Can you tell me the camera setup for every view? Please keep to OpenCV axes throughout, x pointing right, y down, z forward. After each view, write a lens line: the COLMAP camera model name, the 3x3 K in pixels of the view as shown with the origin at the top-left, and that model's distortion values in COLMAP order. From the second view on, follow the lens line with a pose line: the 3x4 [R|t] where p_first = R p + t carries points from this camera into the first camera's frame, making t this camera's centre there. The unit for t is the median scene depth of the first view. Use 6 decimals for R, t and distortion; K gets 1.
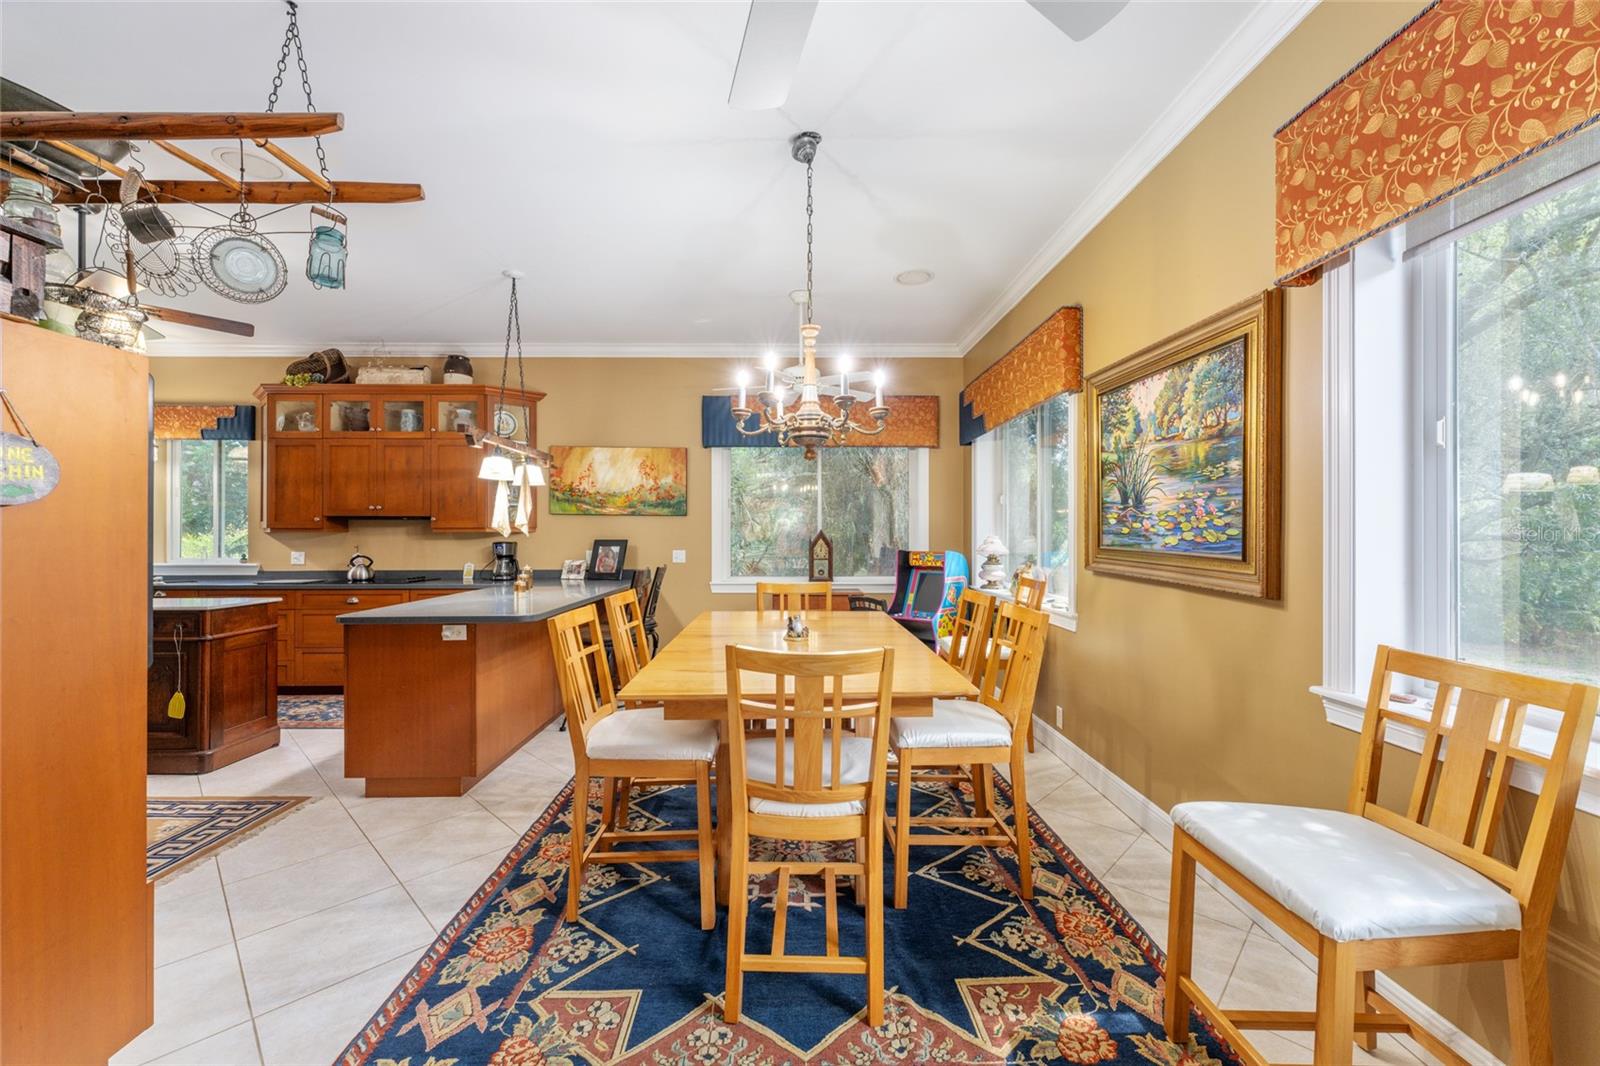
lens RADIAL K [[636.6, 0, 804.2], [0, 636.6, 529.9], [0, 0, 1]] dist [-0.002121, 0.000988]
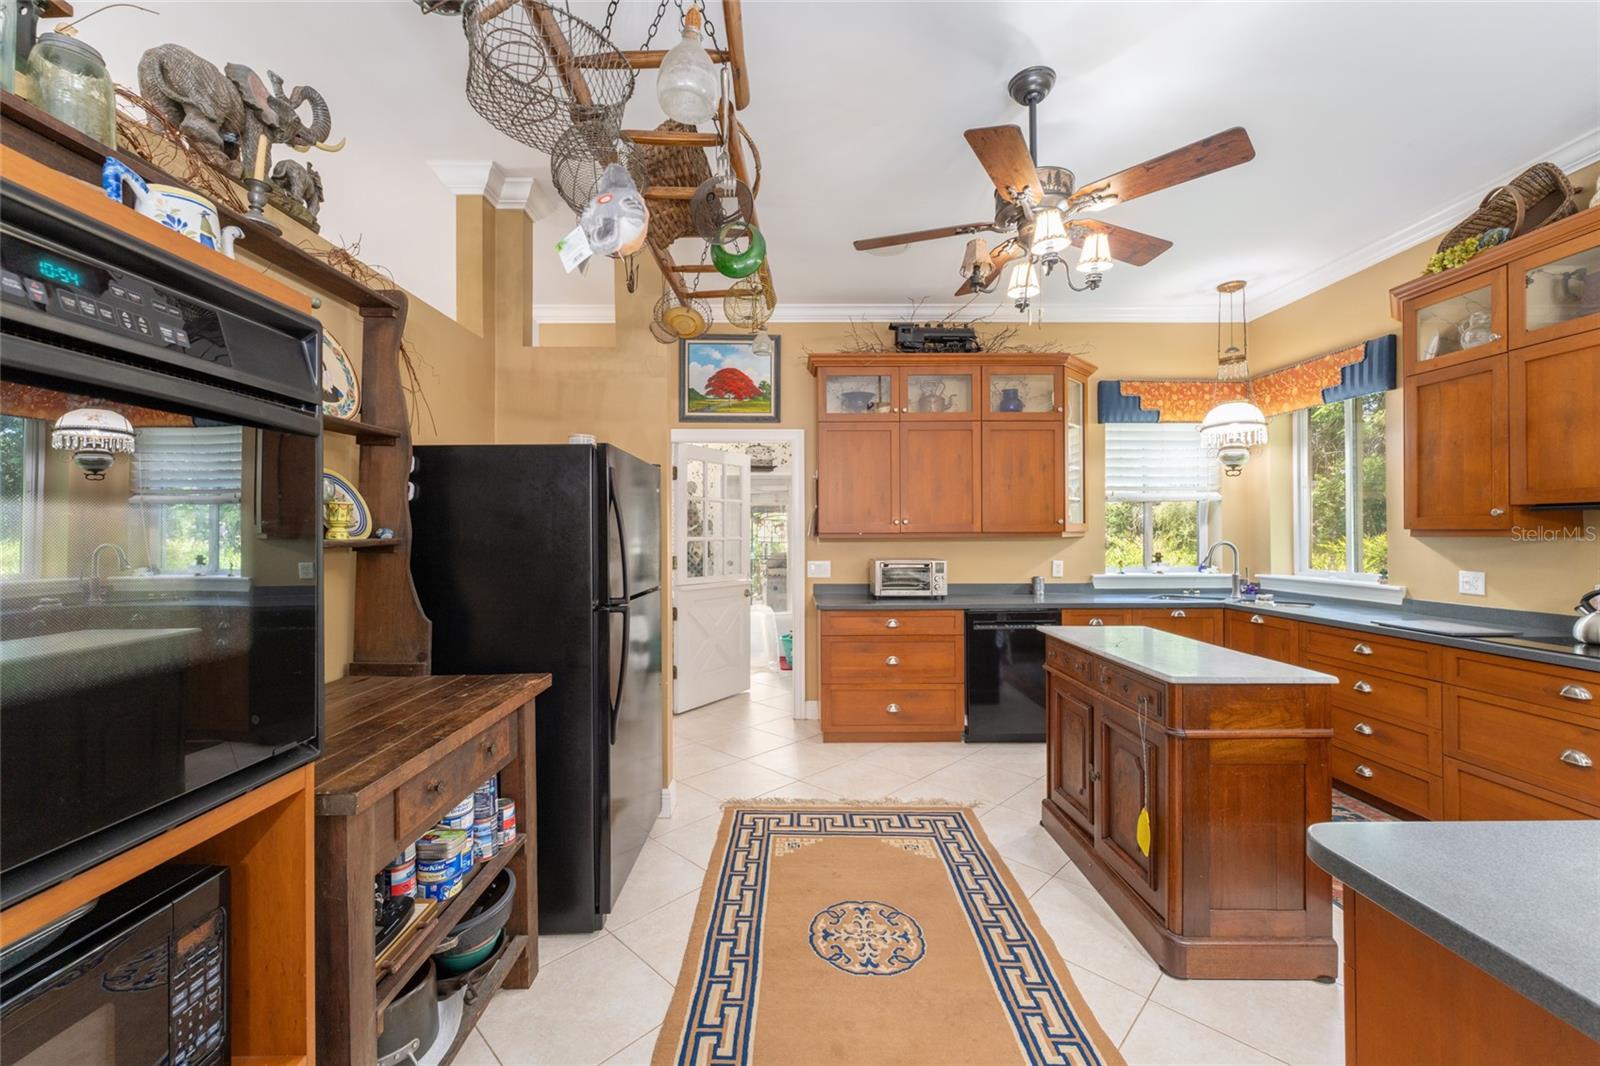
lens RADIAL K [[636.6, 0, 794.4], [0, 636.6, 529.6], [0, 0, 1]] dist [-0.002121, 0.000988]
pose [[-0.007060, -0.005545, -0.999960, -0.370335], [0.006203, 0.999965, -0.005589, -0.004692], [0.999956, -0.006242, -0.007026, 0.648701]]
